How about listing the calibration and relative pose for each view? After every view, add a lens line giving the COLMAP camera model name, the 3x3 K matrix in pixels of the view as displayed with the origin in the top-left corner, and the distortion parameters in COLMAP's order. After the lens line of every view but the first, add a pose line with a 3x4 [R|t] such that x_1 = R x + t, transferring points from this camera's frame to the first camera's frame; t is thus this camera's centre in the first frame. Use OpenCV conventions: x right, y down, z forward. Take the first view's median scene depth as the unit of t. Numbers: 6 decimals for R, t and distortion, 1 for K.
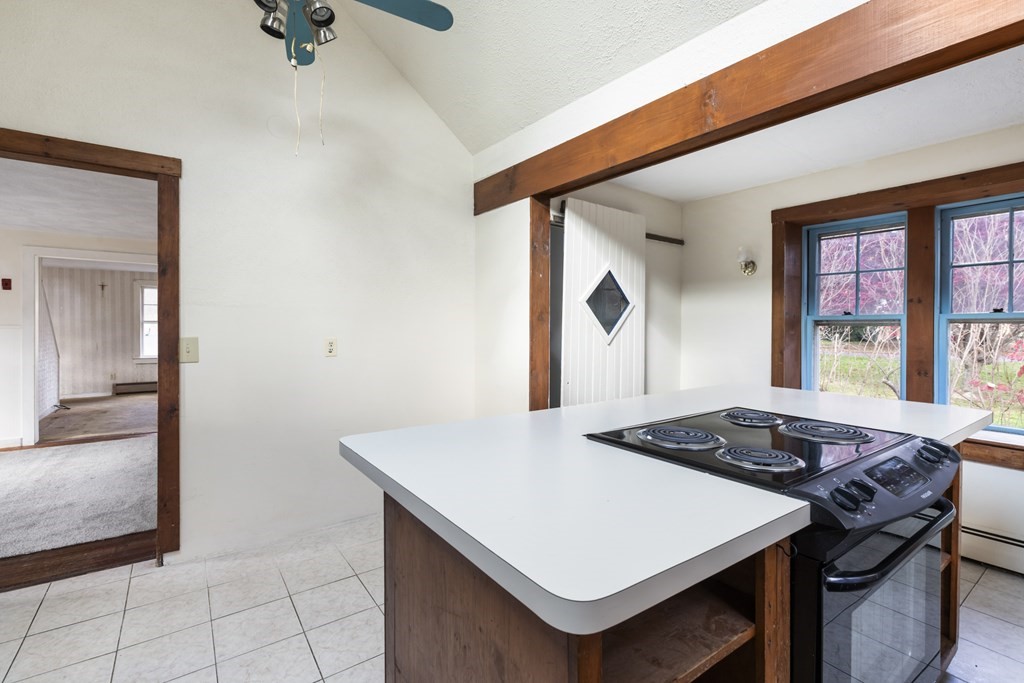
lens RADIAL K [[459.4, 0, 503.5], [0, 459.4, 332.1], [0, 0, 1]] dist [-0.000686, 0.000563]
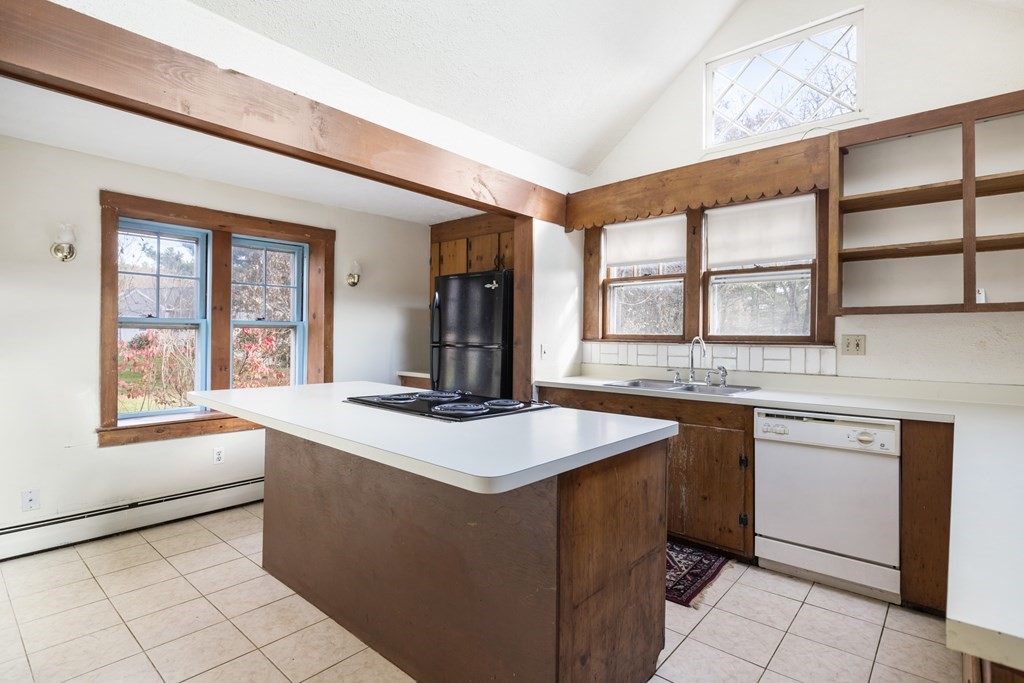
lens RADIAL K [[516.1, 0, 517.4], [0, 516.1, 338.3], [0, 0, 1]] dist [0.002843, 0.000163]
pose [[-0.225664, -0.010446, 0.974149, -0.335364], [0.000097, 0.999942, 0.010745, -0.003124], [-0.974205, 0.002519, -0.225650, 0.315208]]
